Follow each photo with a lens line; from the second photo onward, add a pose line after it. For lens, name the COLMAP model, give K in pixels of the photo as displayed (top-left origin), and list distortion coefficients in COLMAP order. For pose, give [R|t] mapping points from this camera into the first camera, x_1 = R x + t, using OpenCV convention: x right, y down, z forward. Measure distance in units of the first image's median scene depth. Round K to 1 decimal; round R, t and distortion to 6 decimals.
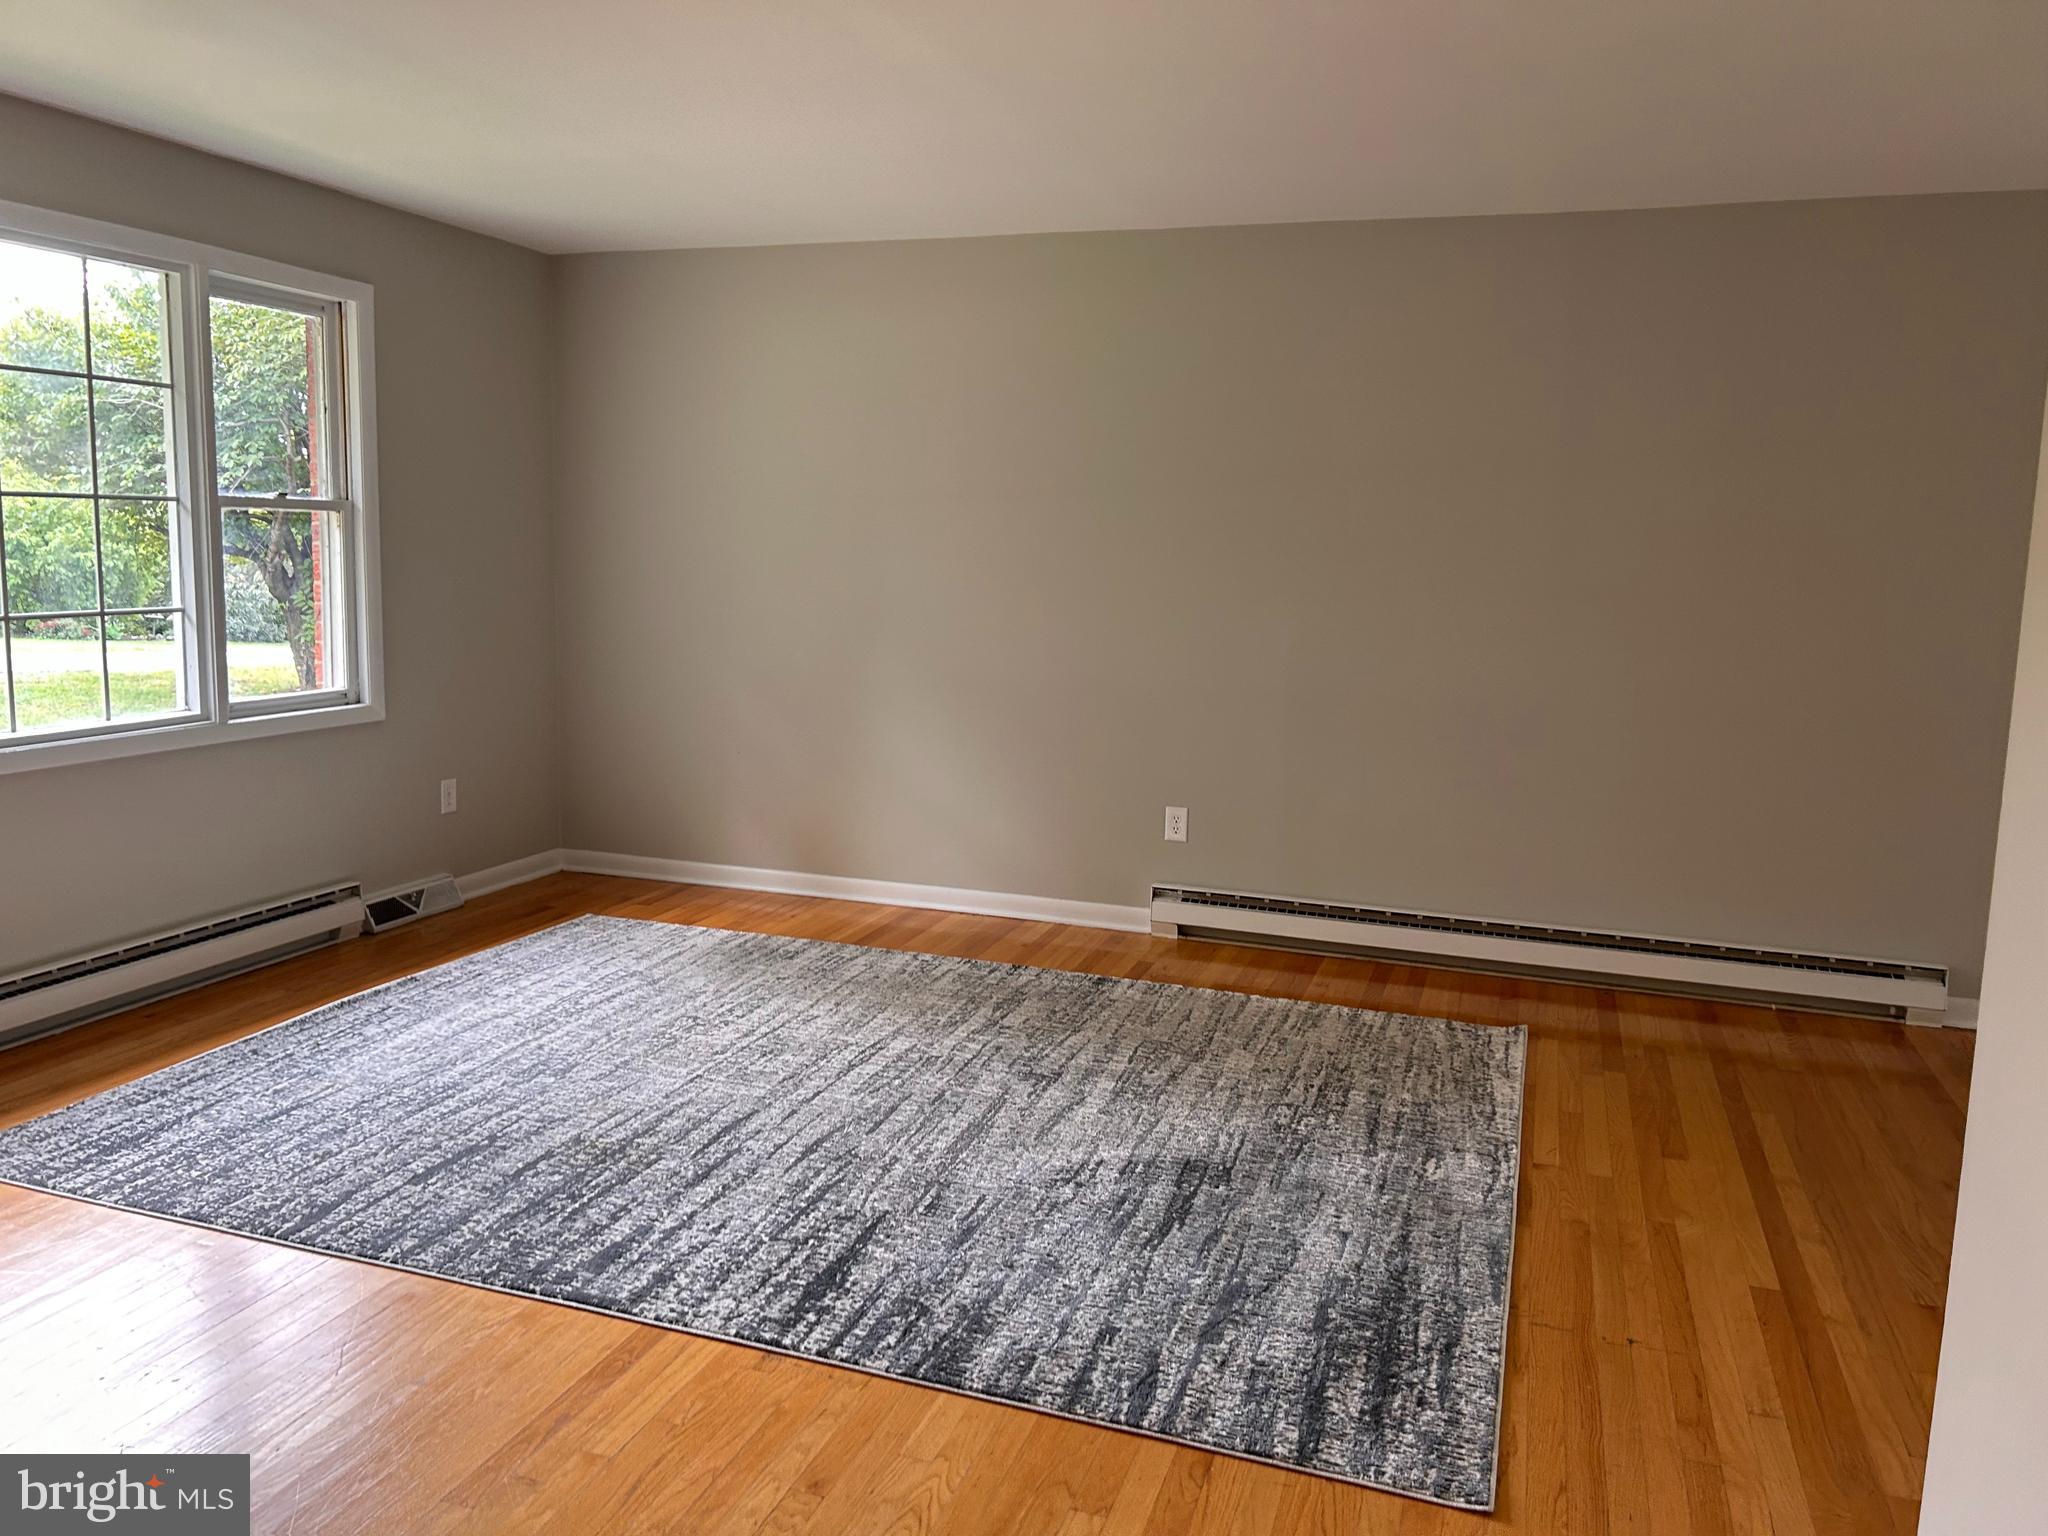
lens RADIAL K [[1540.2, 0, 1011.3], [0, 1540.2, 751.3], [0, 0, 1]] dist [0.062064, -0.071059]
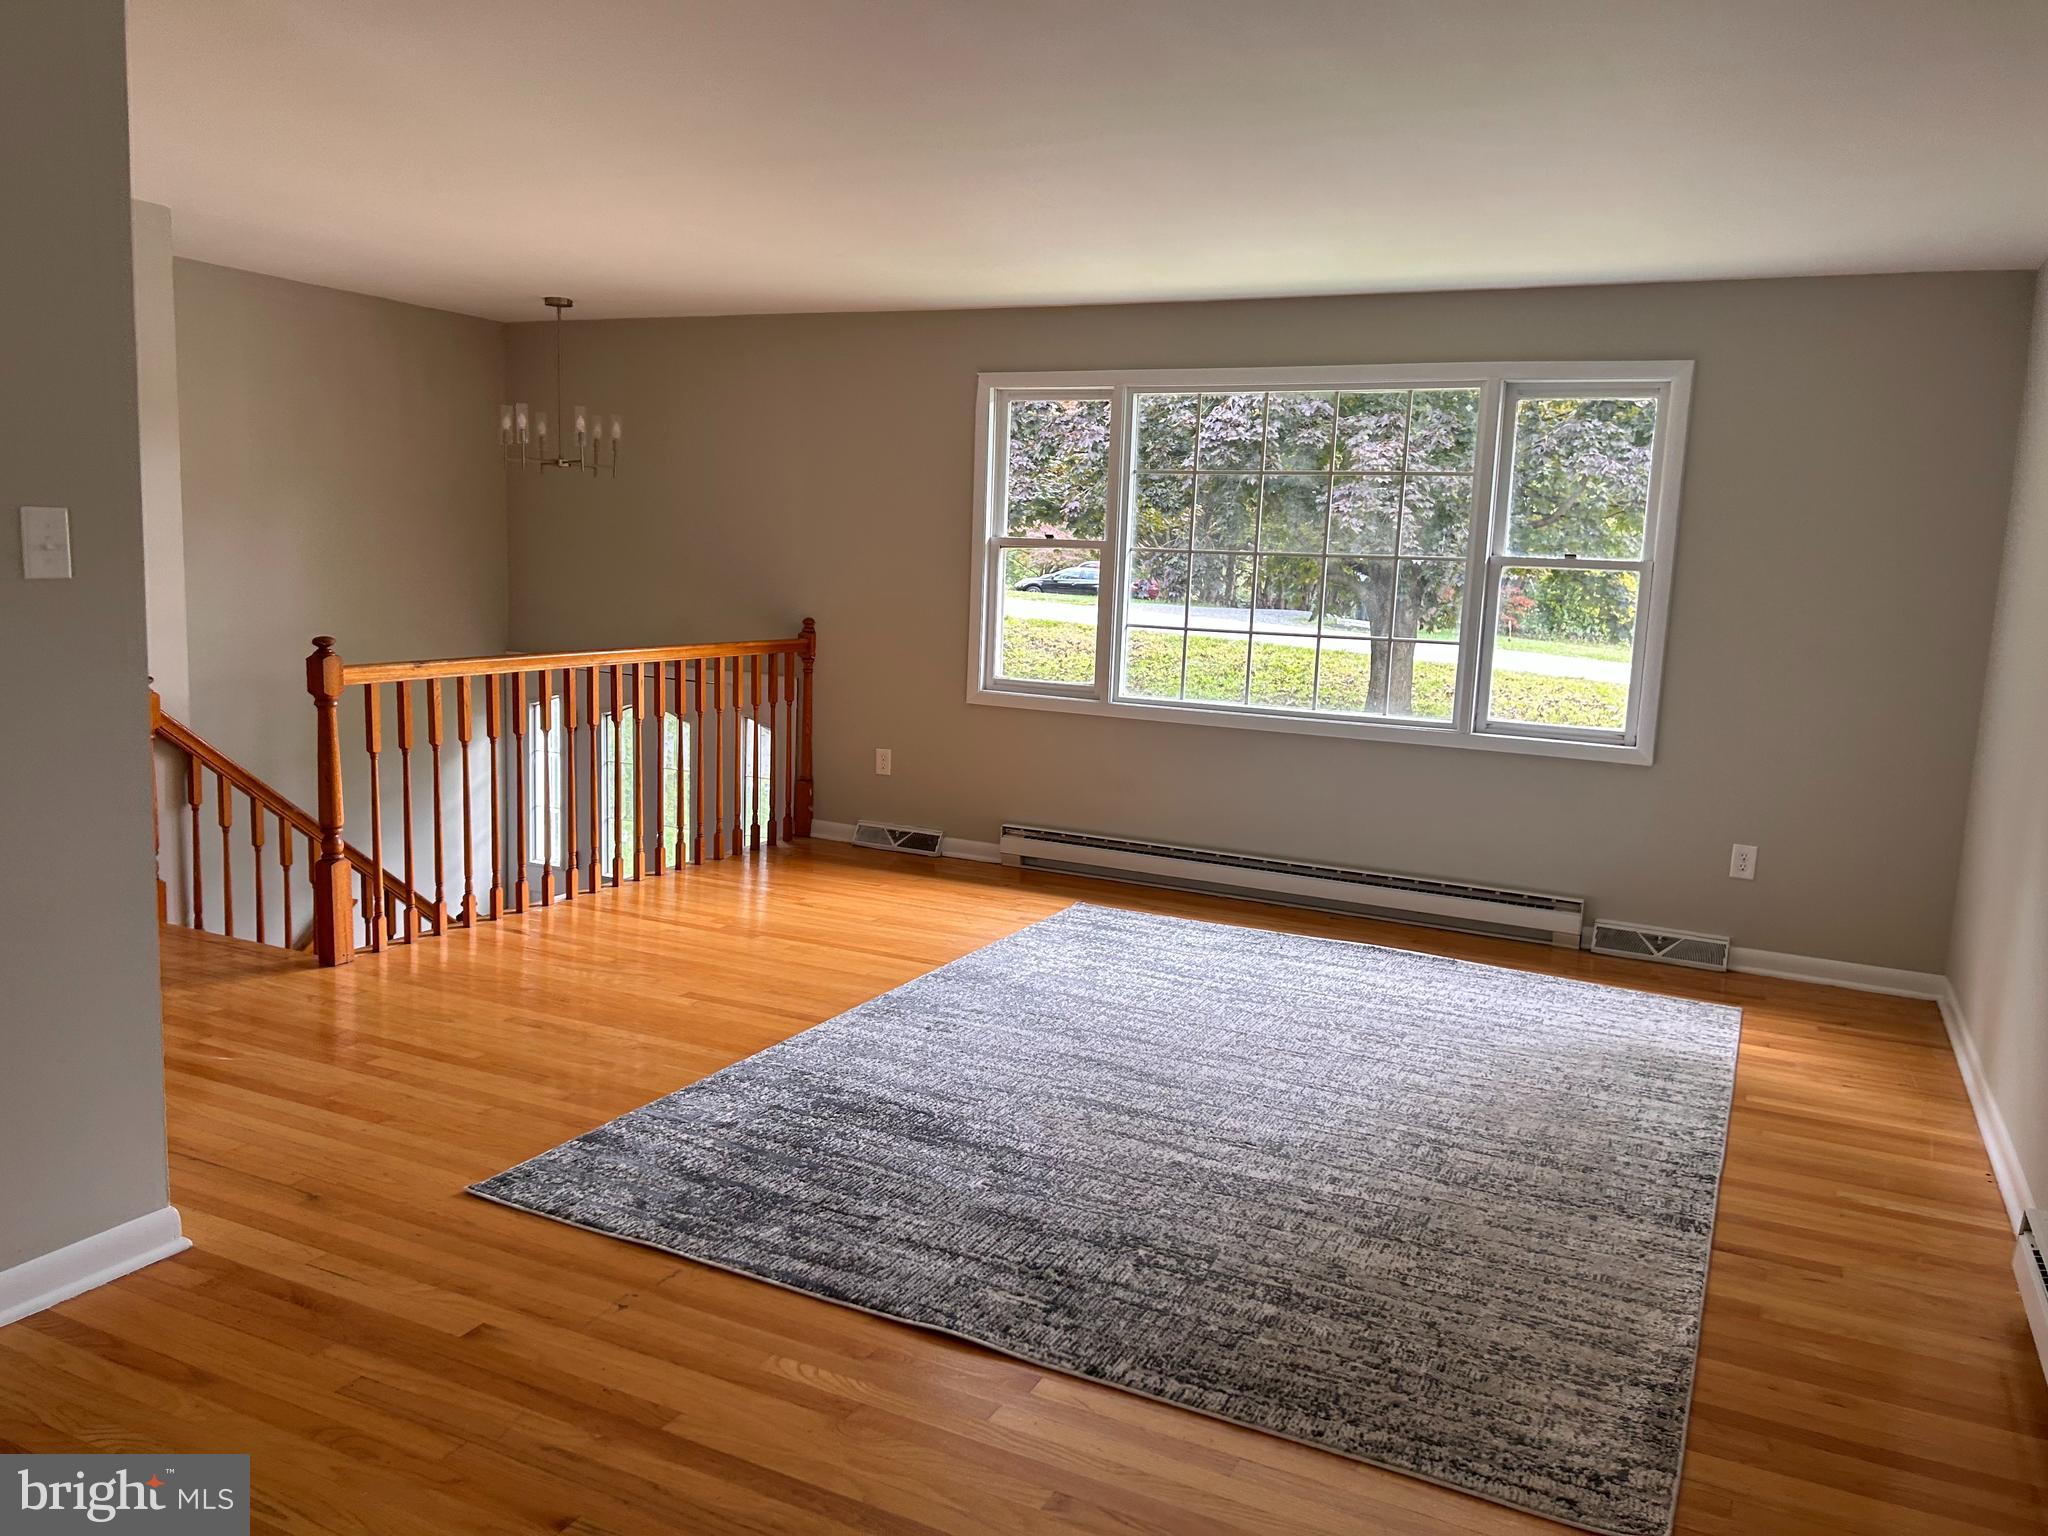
lens RADIAL K [[1540.2, 0, 1005.8], [0, 1540.2, 779.7], [0, 0, 1]] dist [0.062064, -0.071059]
pose [[-0.136727, 0.118276, -0.983523, 0.837544], [-0.181294, 0.973090, 0.142224, -0.097532], [0.973878, 0.197753, -0.111605, 0.810825]]
